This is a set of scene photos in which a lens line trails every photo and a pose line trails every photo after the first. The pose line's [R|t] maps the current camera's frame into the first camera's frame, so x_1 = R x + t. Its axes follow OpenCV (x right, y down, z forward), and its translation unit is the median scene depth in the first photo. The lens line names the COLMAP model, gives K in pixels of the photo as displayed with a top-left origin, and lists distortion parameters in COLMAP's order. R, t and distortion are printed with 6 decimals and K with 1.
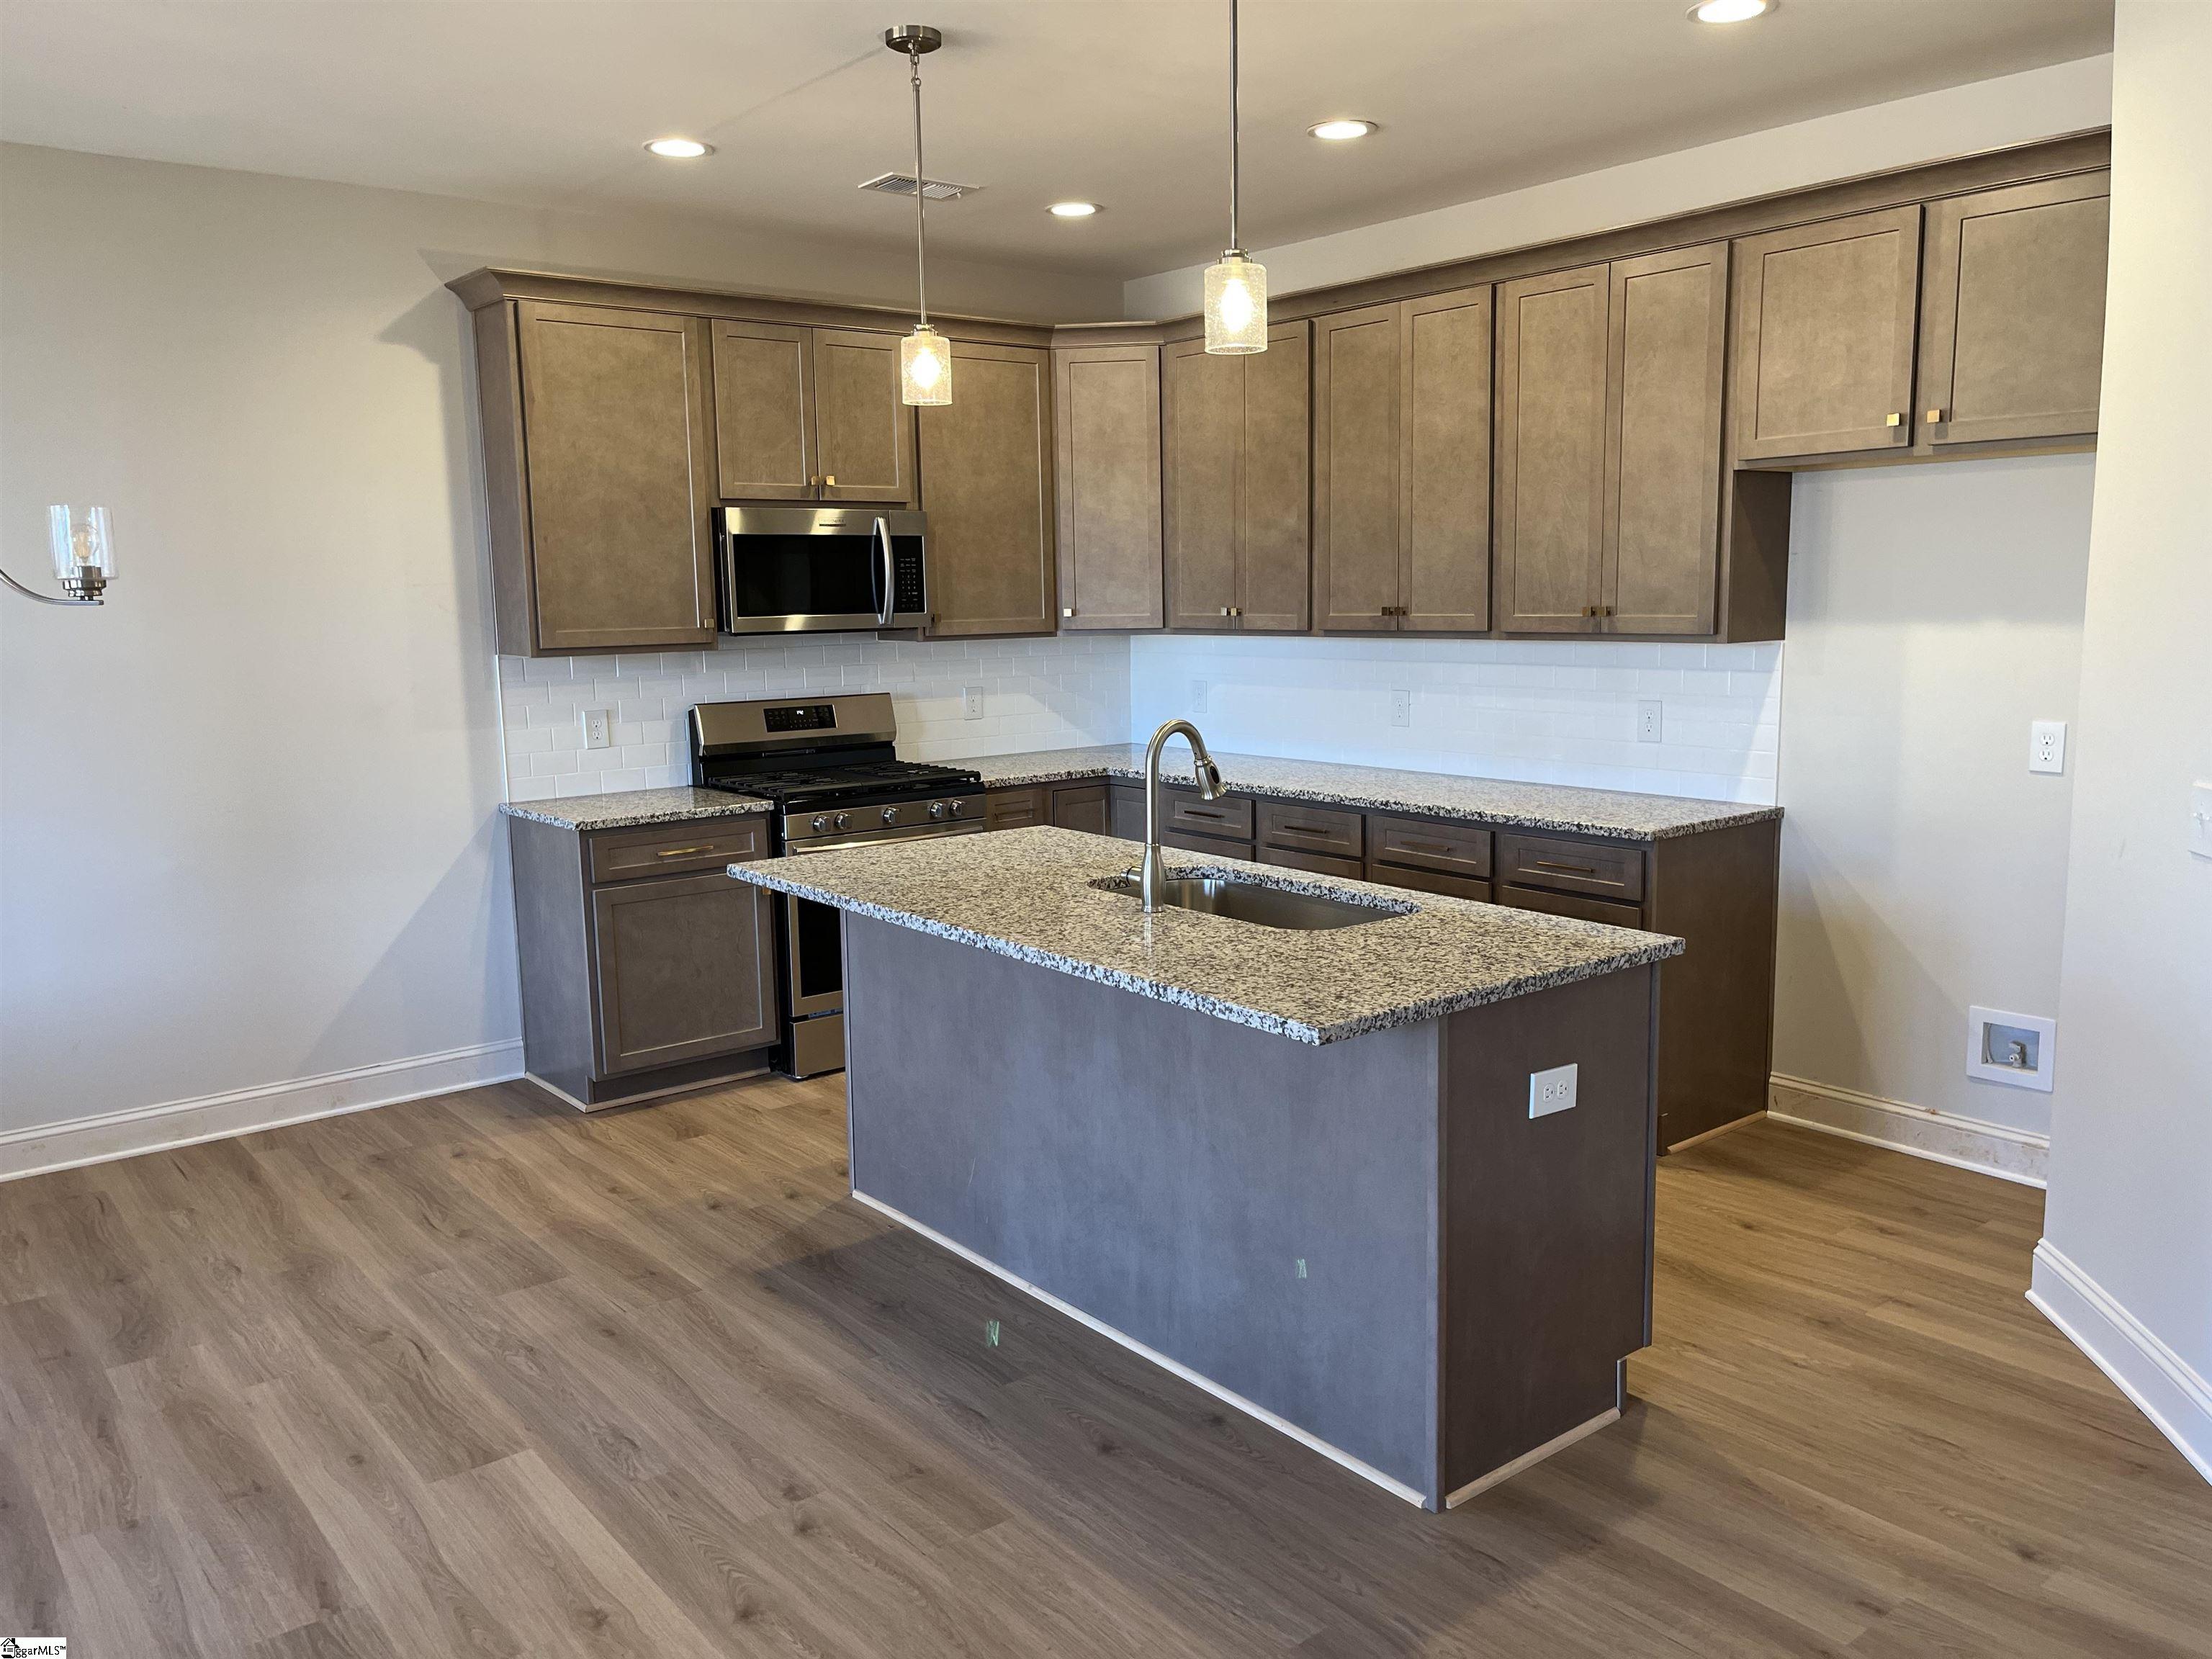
lens RADIAL K [[1678.6, 0, 1139.4], [0, 1678.6, 837.9], [0, 0, 1]] dist [0.039346, -0.061523]
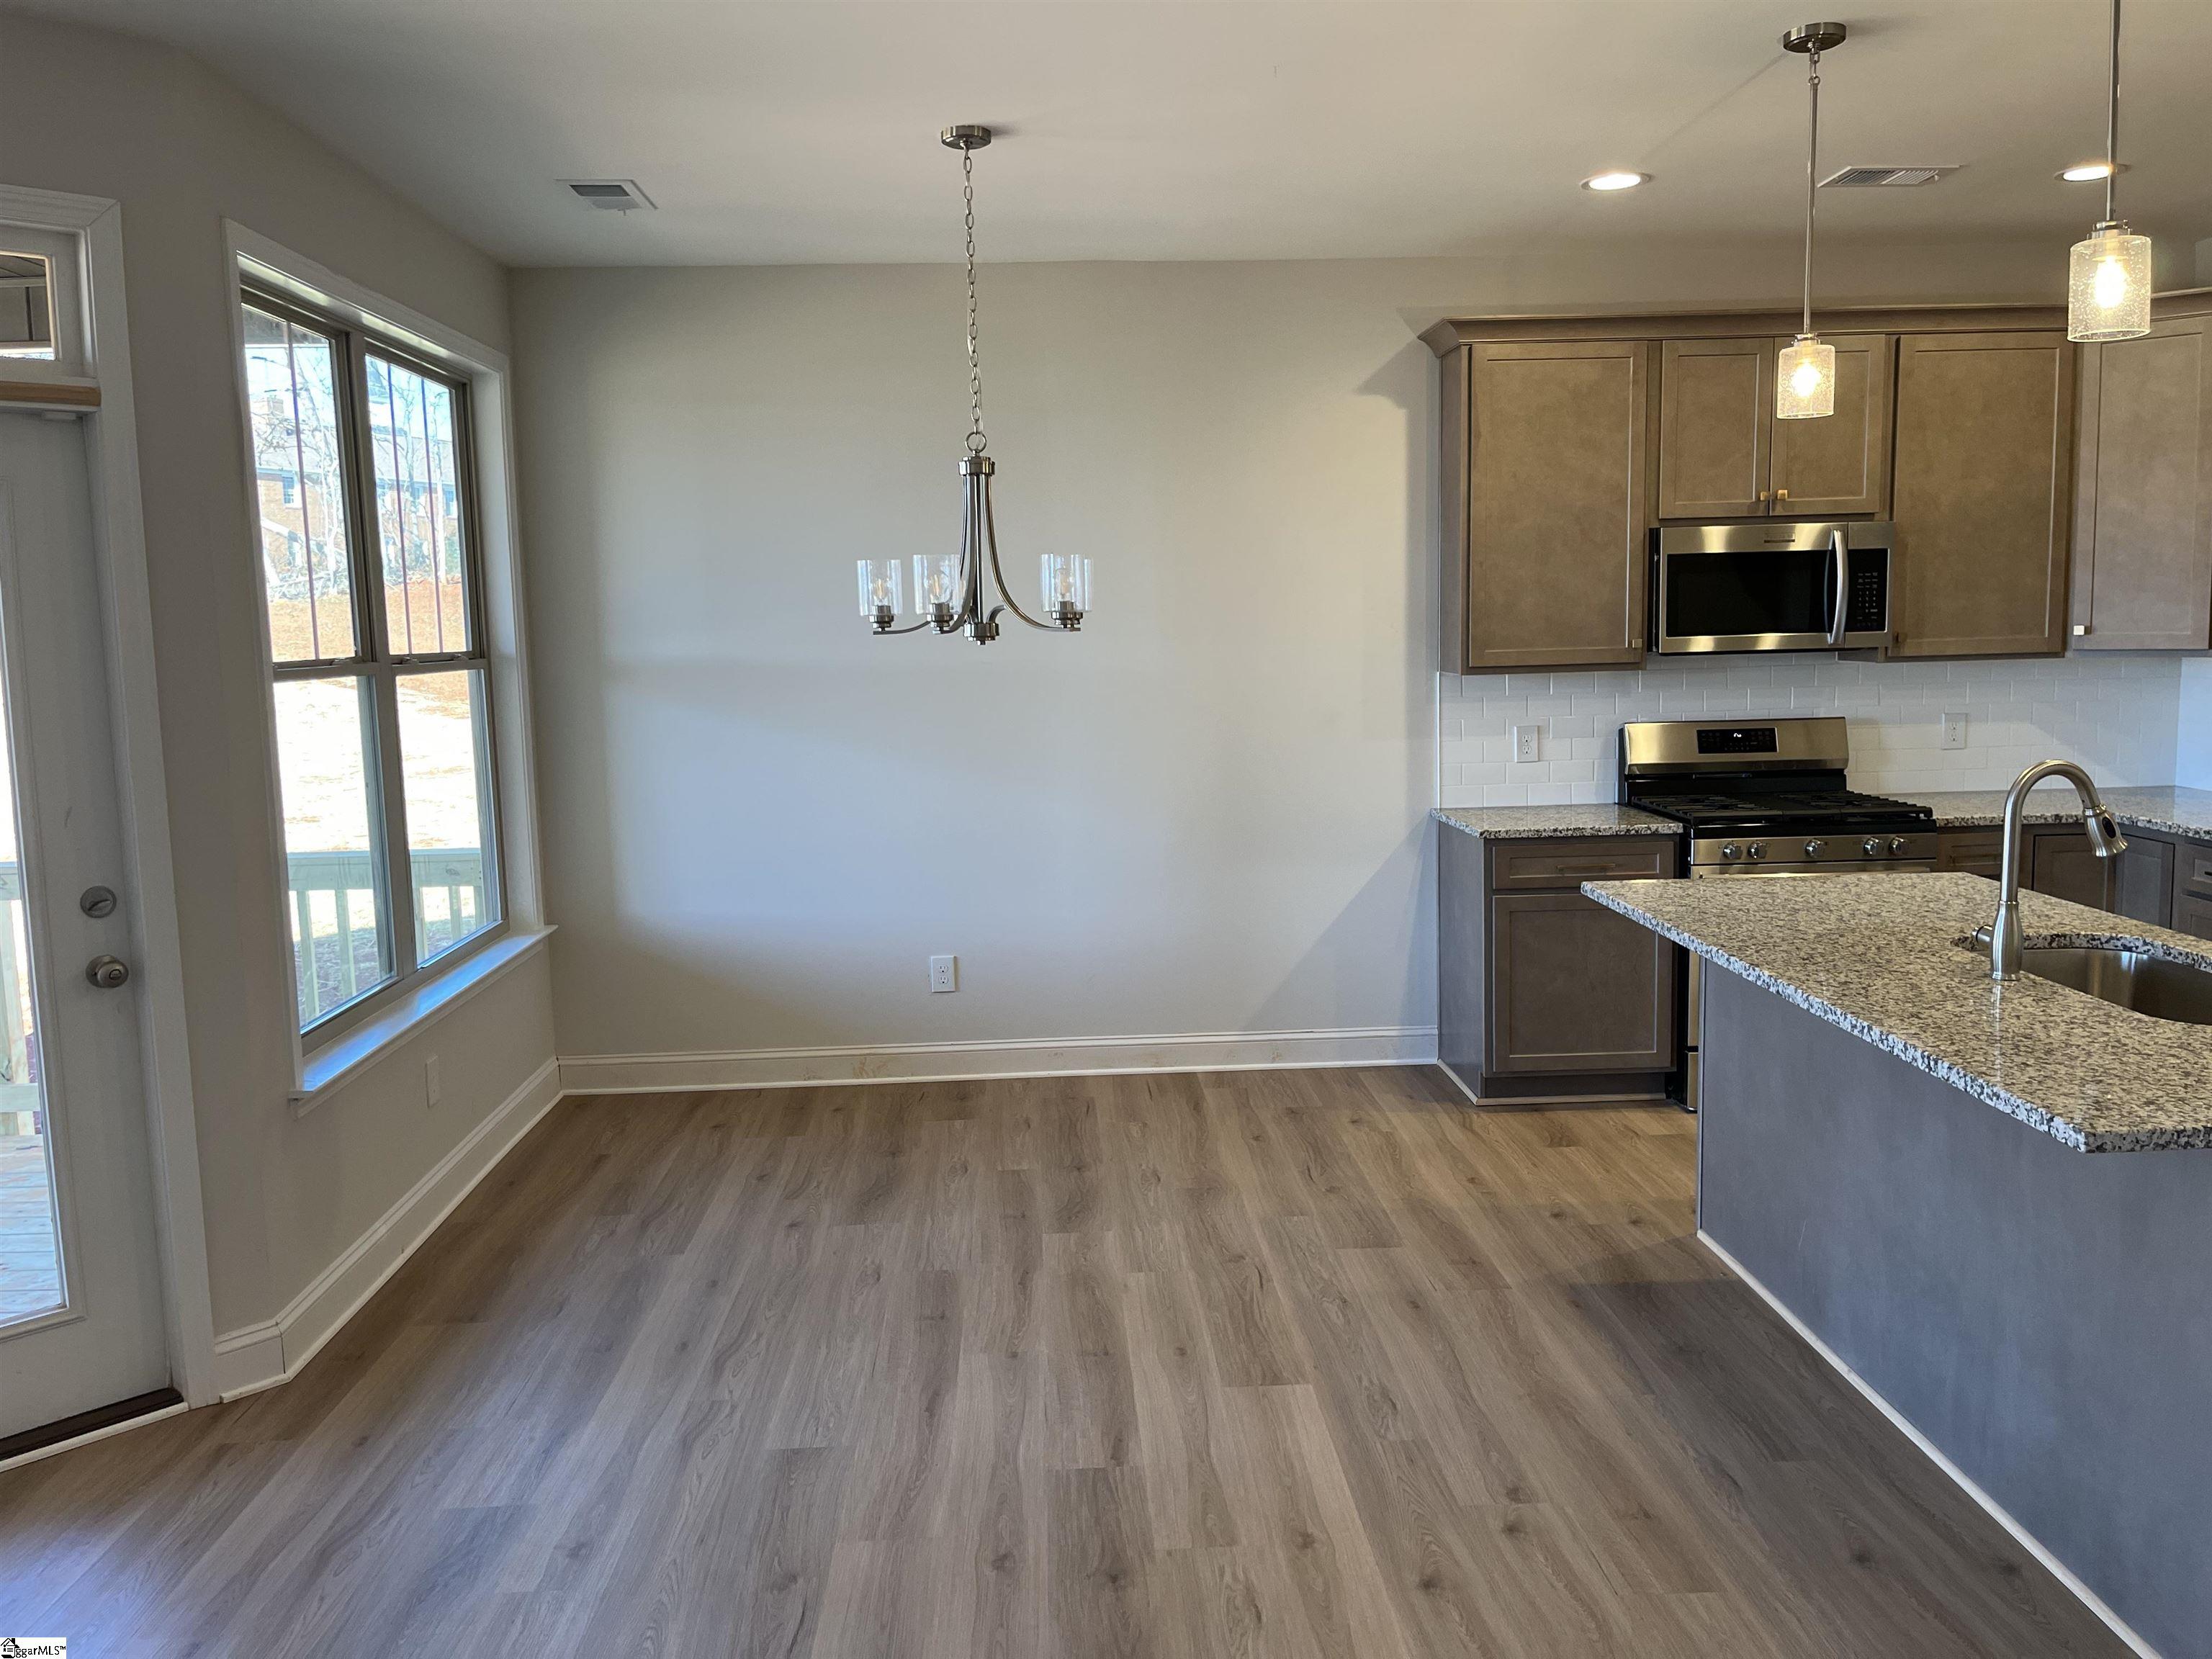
lens RADIAL K [[1678.6, 0, 1082.3], [0, 1678.6, 827.8], [0, 0, 1]] dist [0.039346, -0.061523]
pose [[0.789238, 0.072354, -0.609810, 0.140860], [-0.080104, 0.996680, 0.014582, -0.007729], [0.608840, 0.037340, 0.792413, 0.007350]]
